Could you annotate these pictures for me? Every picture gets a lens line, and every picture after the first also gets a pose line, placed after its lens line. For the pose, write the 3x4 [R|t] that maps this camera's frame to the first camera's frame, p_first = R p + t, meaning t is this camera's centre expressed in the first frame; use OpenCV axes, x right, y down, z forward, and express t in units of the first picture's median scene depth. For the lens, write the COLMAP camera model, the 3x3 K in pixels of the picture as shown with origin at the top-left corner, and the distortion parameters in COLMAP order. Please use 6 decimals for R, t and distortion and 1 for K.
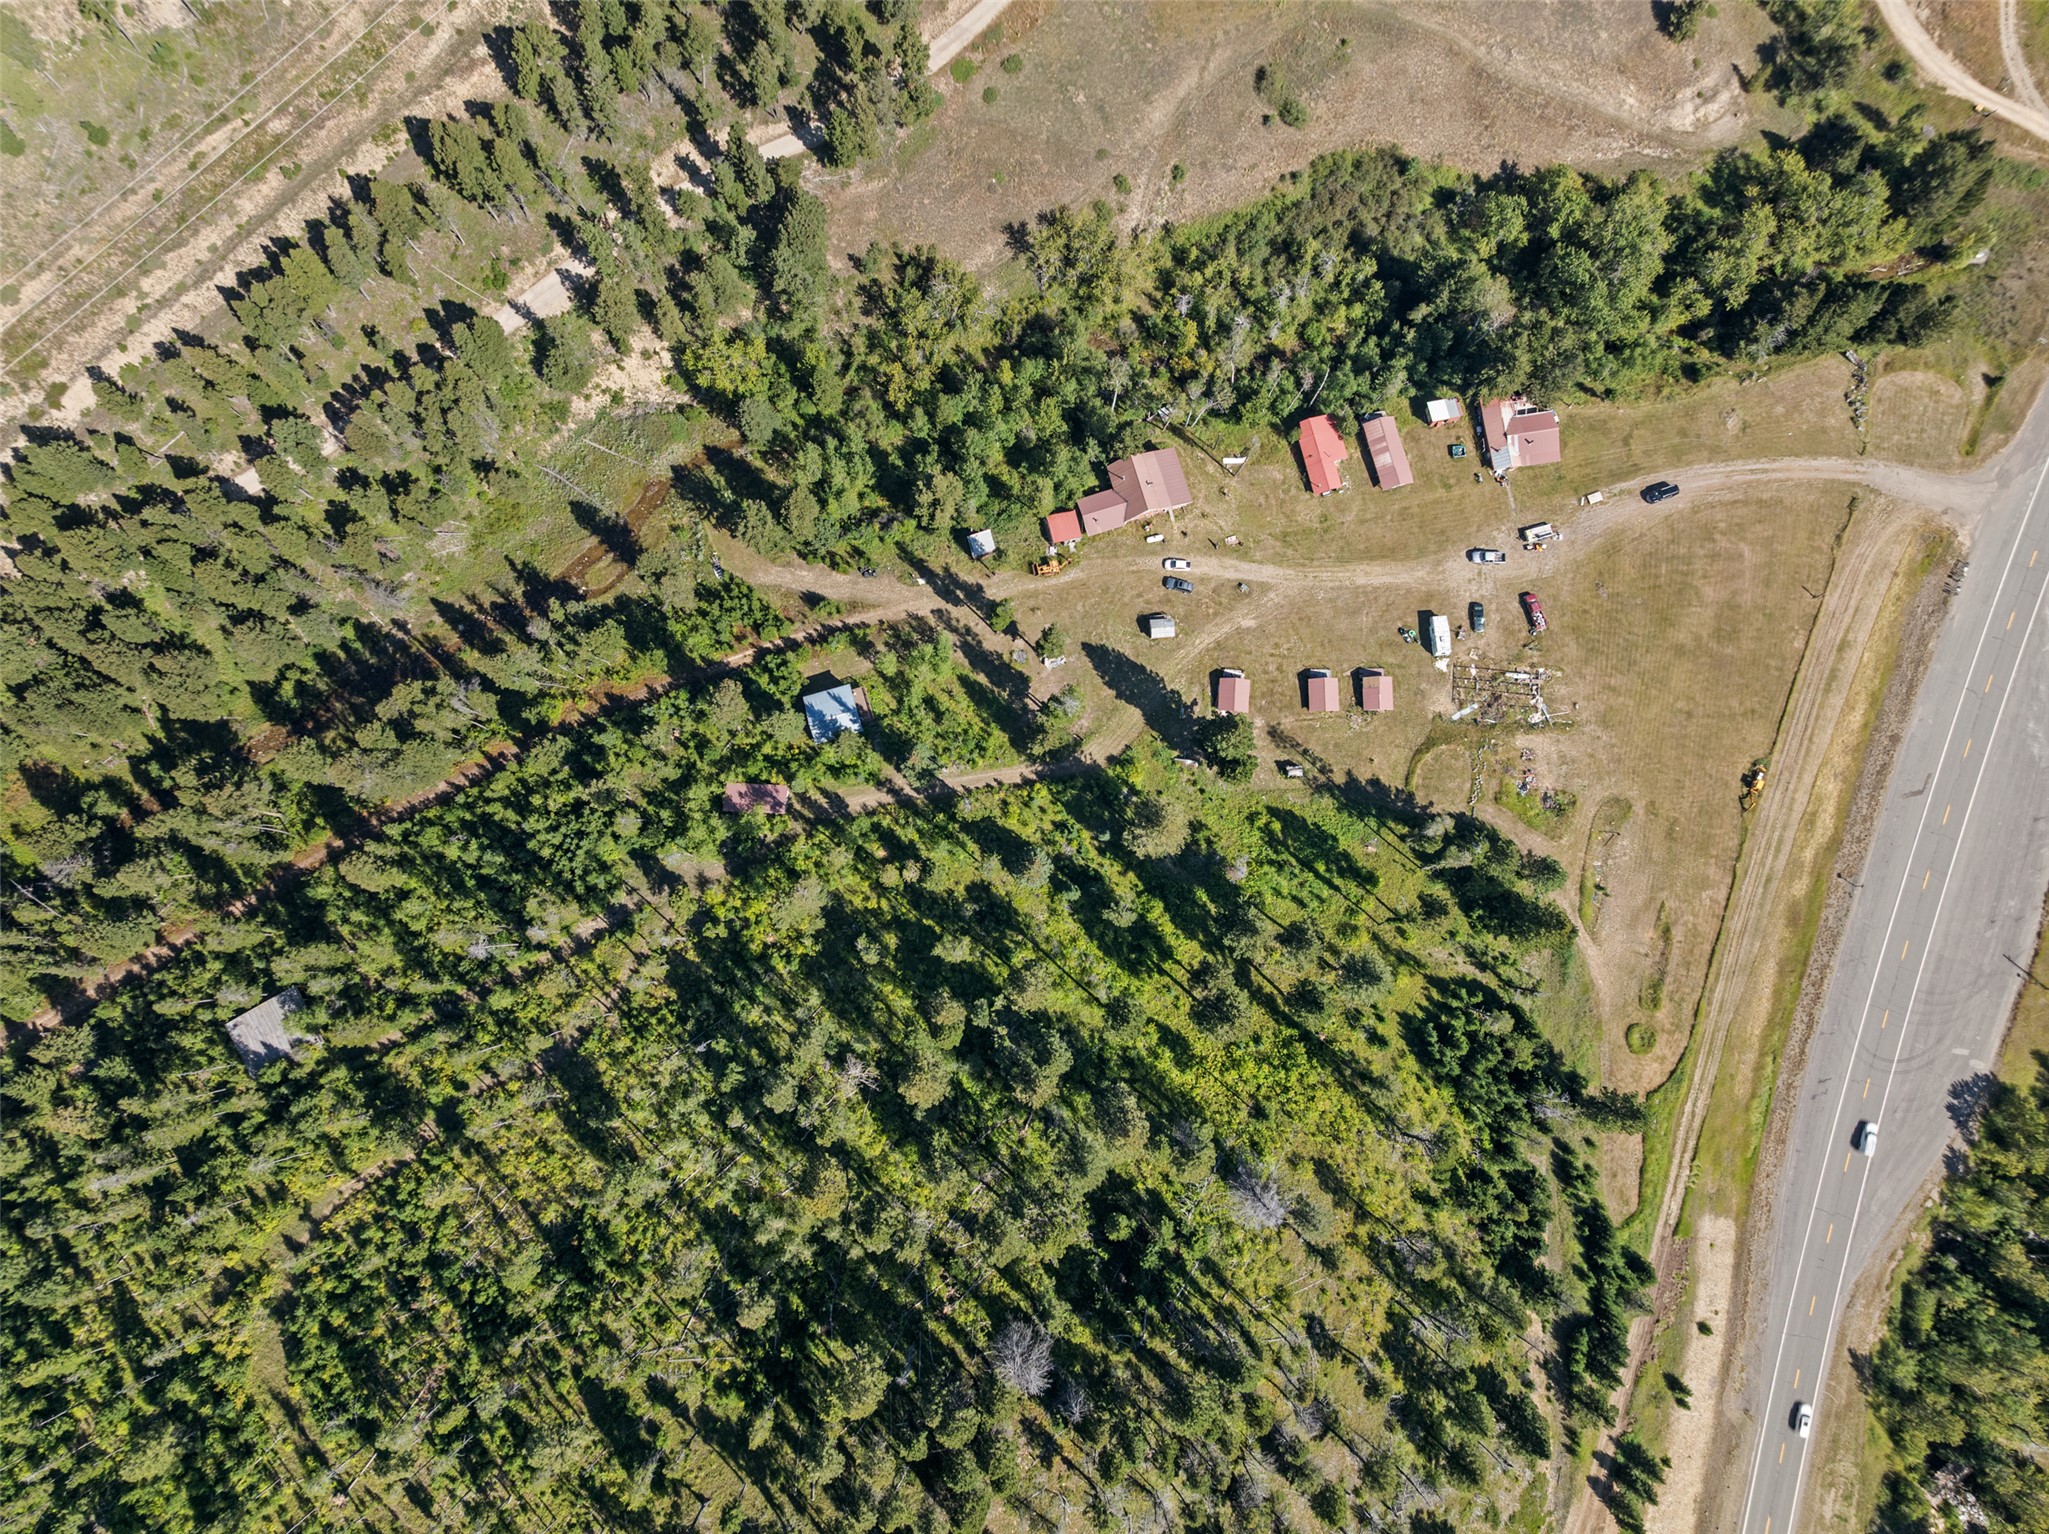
lens RADIAL K [[1411.2, 0, 1022.1], [0, 1411.2, 765.3], [0, 0, 1]] dist [-0.051746, 0.025821]
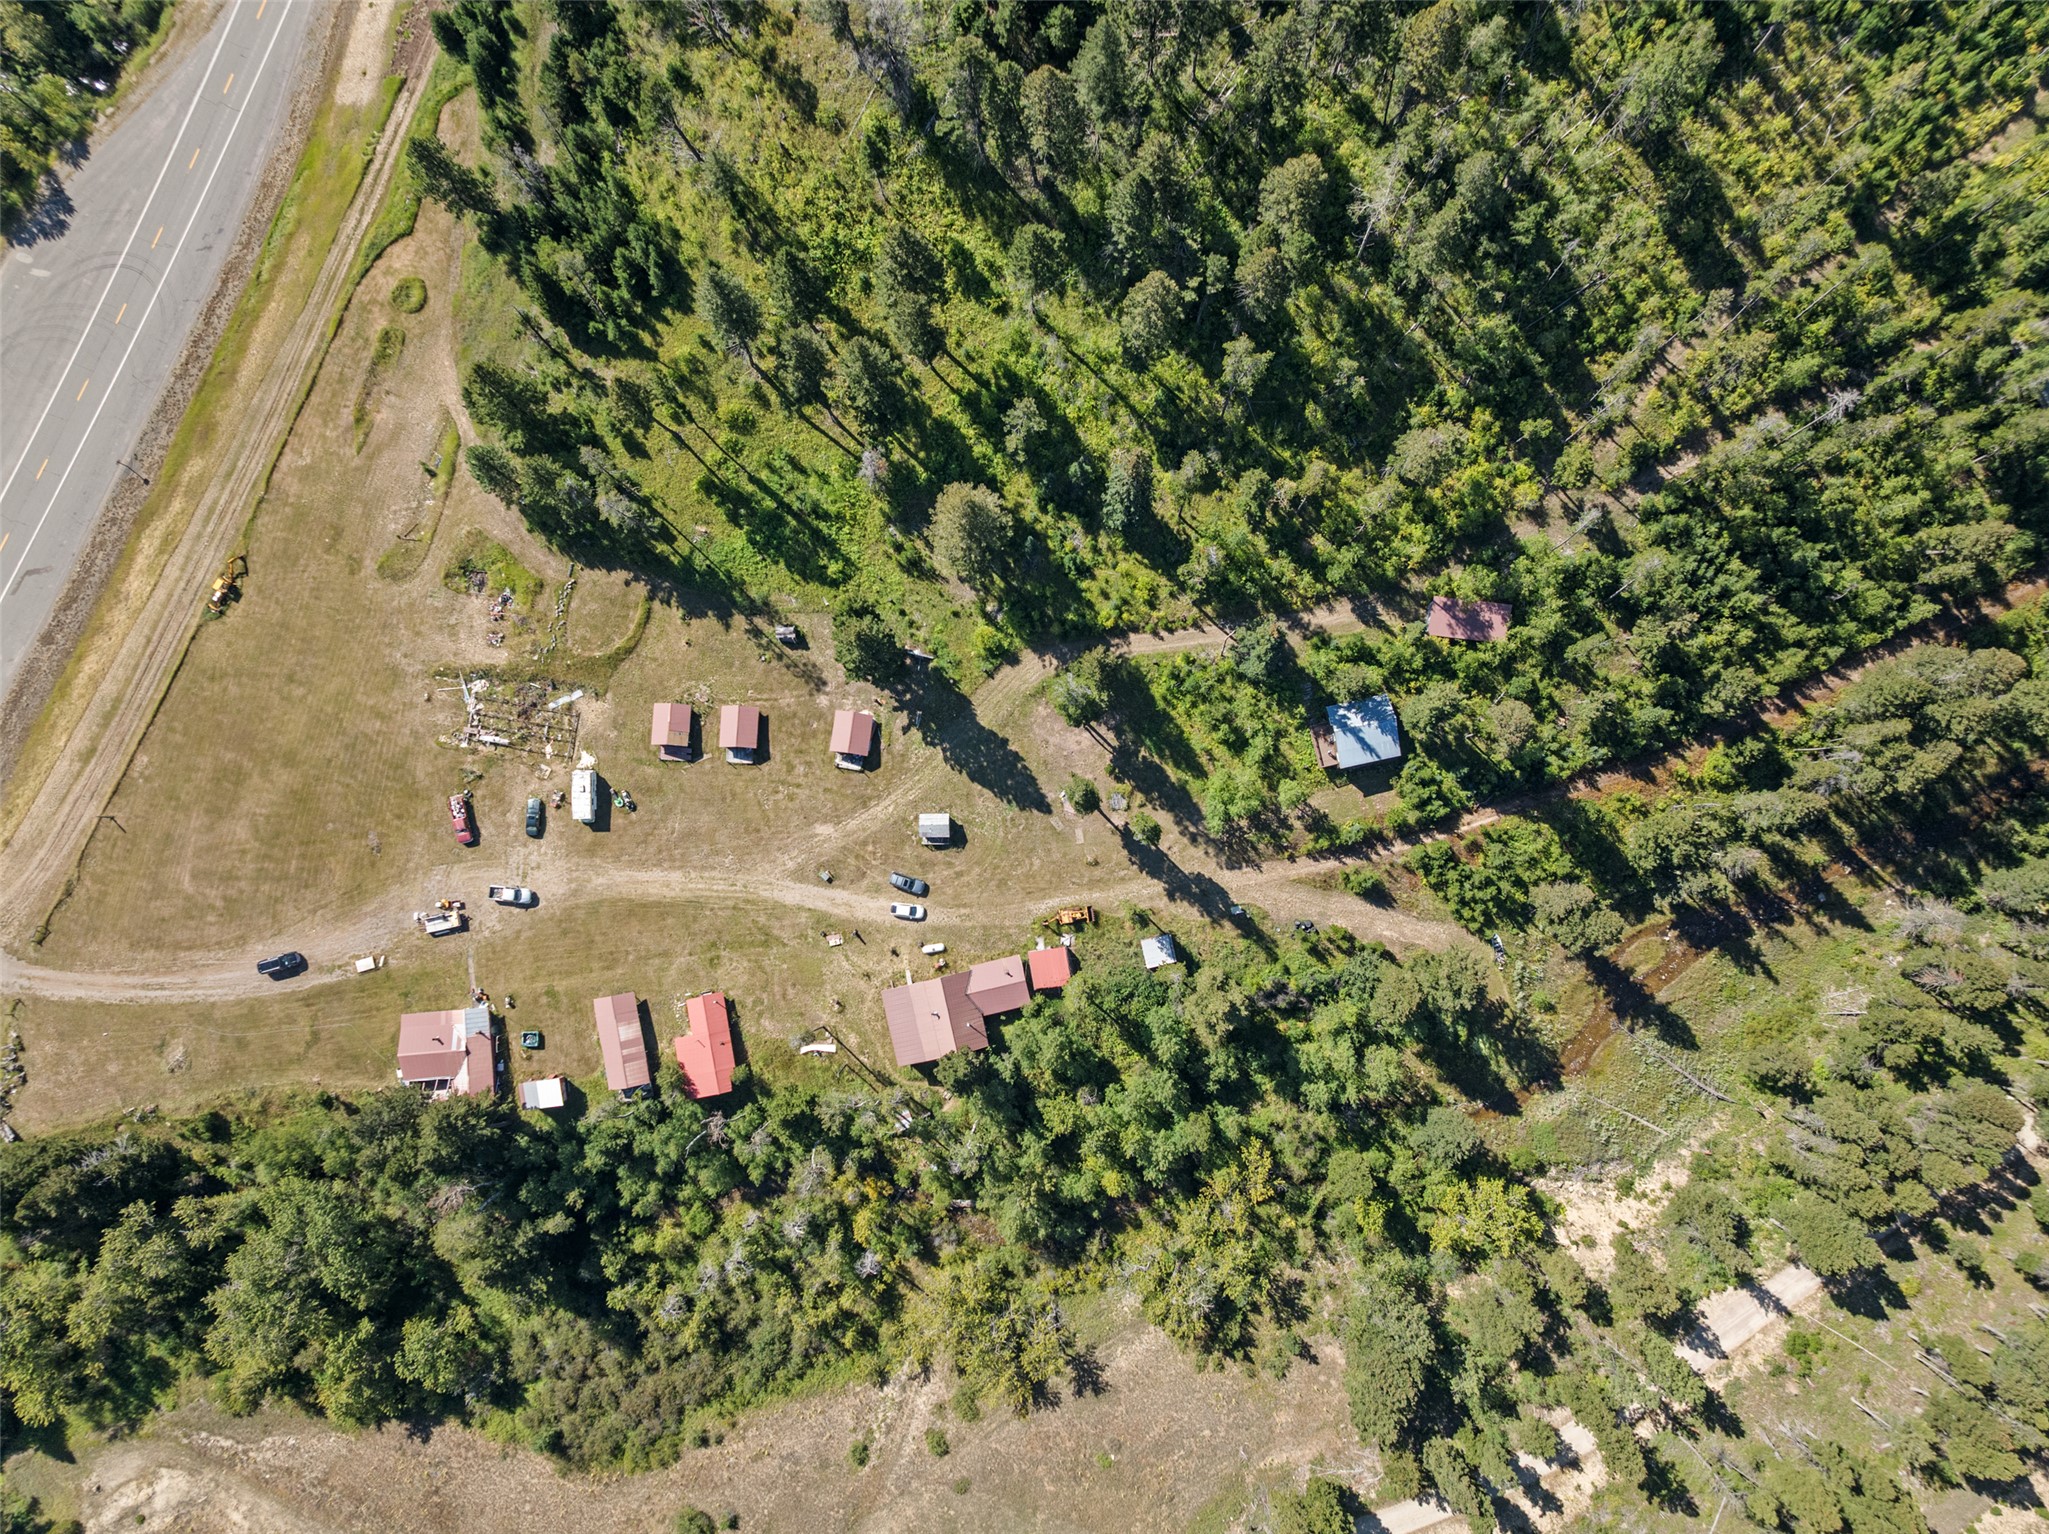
lens RADIAL K [[1411.2, 0, 1020.9], [0, 1411.2, 762.9], [0, 0, 1]] dist [-0.051746, 0.025821]
pose [[-0.997586, -0.066893, 0.018643, 0.039412], [0.069178, -0.980687, 0.182942, -0.202769], [0.006046, 0.183790, 0.982947, 0.222127]]
